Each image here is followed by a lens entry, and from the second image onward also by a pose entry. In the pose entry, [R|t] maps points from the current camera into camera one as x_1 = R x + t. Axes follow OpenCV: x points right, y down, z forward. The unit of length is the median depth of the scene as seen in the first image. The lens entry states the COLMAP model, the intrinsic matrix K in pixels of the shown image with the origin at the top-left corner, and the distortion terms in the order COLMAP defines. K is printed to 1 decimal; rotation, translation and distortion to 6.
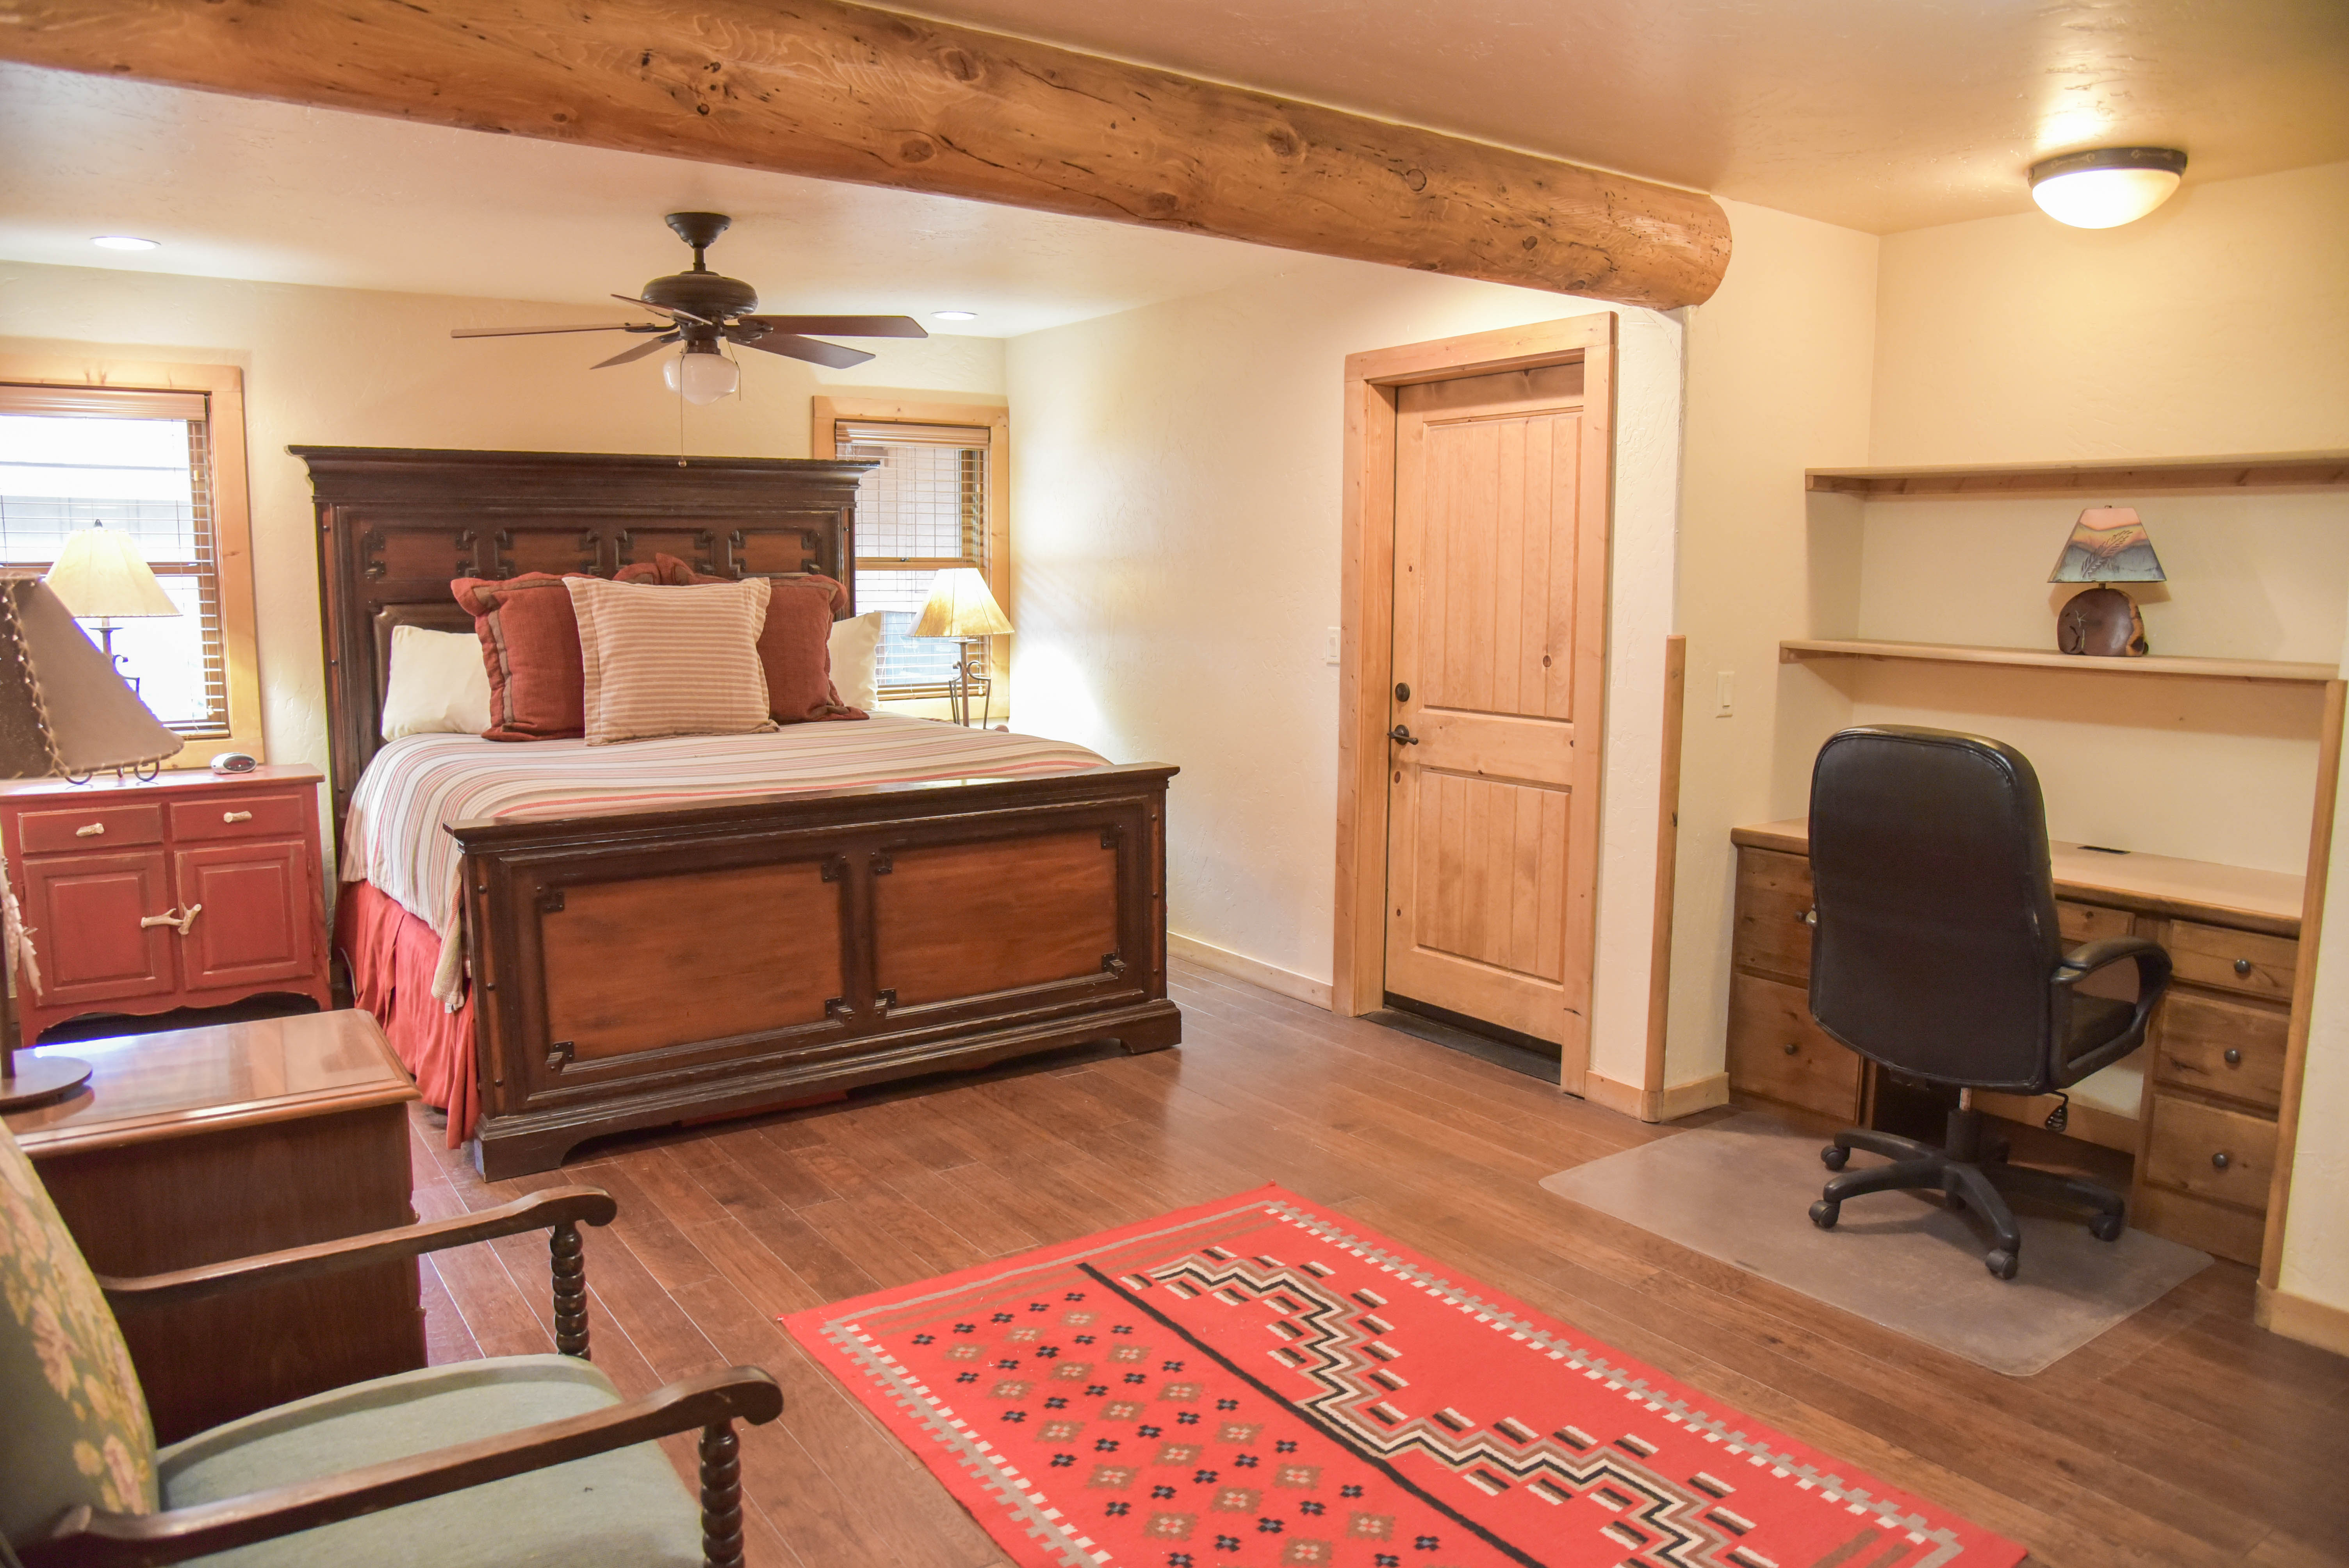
lens RADIAL K [[1653.2, 0, 1174.3], [0, 1653.2, 788.4], [0, 0, 1]] dist [-0.121852, 0.072787]
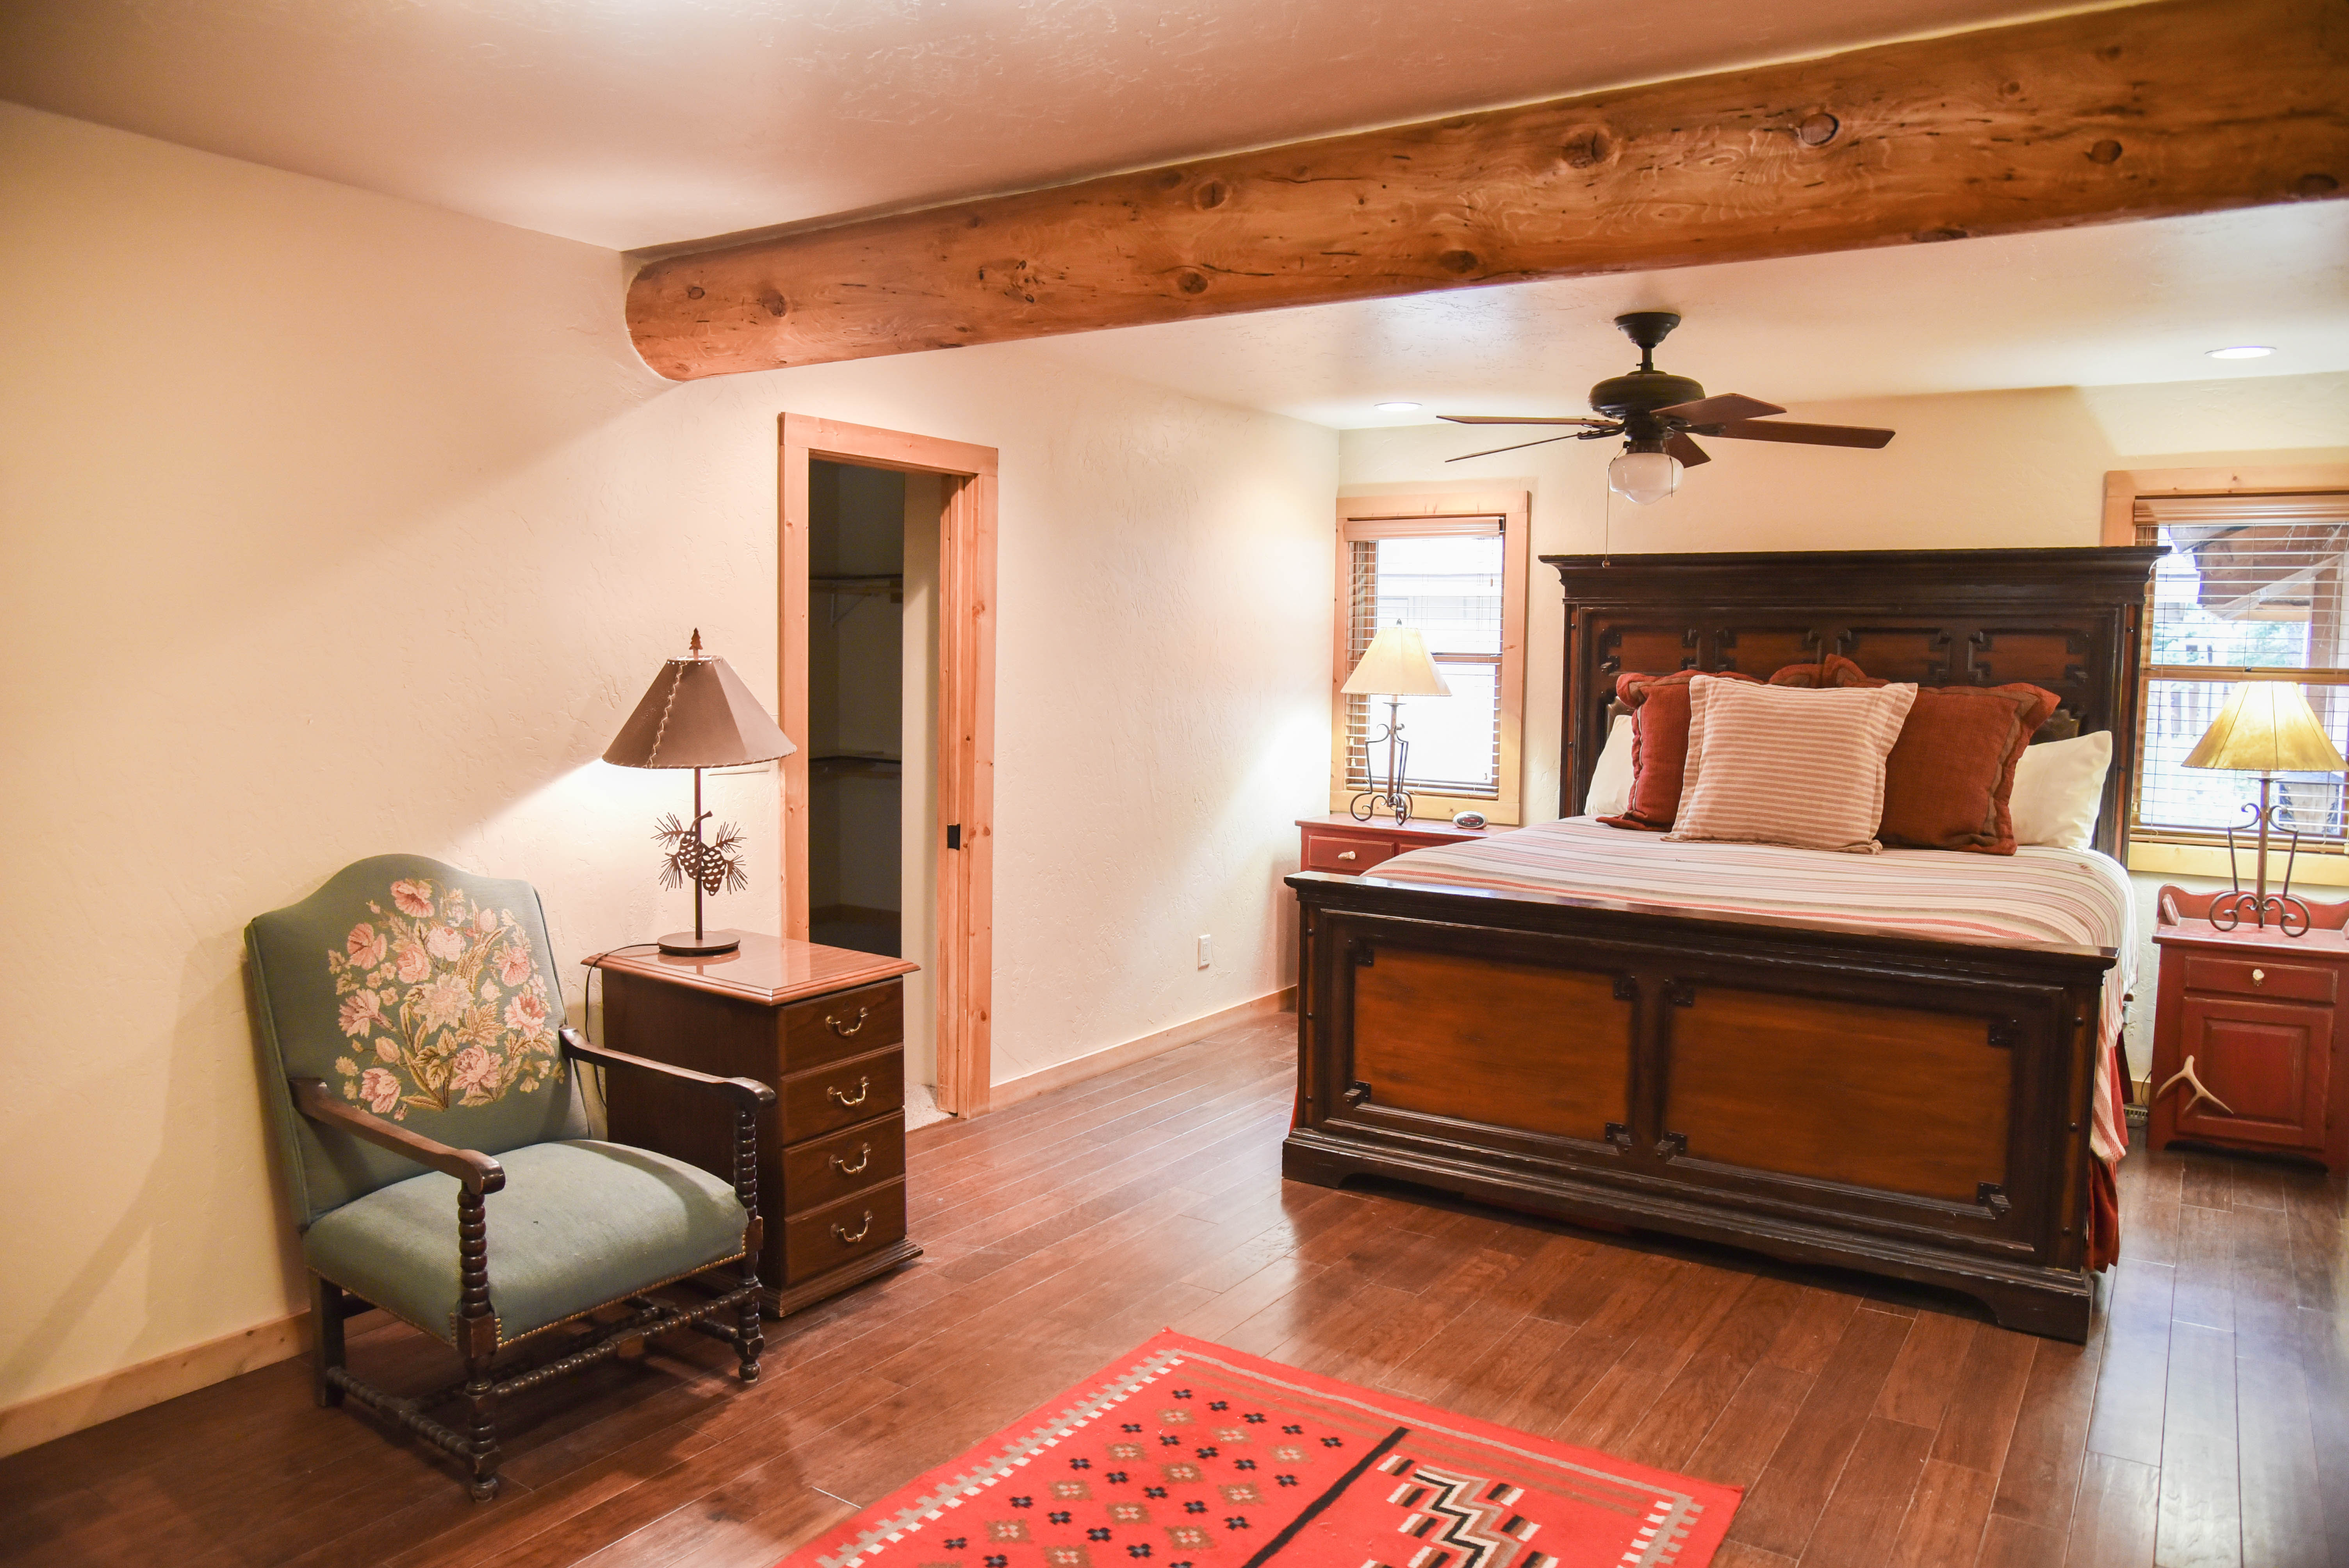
lens RADIAL K [[1653.2, 0, 1174.3], [0, 1653.2, 788.4], [0, 0, 1]] dist [-0.121852, 0.072787]
pose [[0.333298, 0.080170, -0.939407, 0.564206], [-0.136411, 0.989995, 0.036089, -0.061129], [0.932901, 0.116117, 0.340900, 0.414968]]
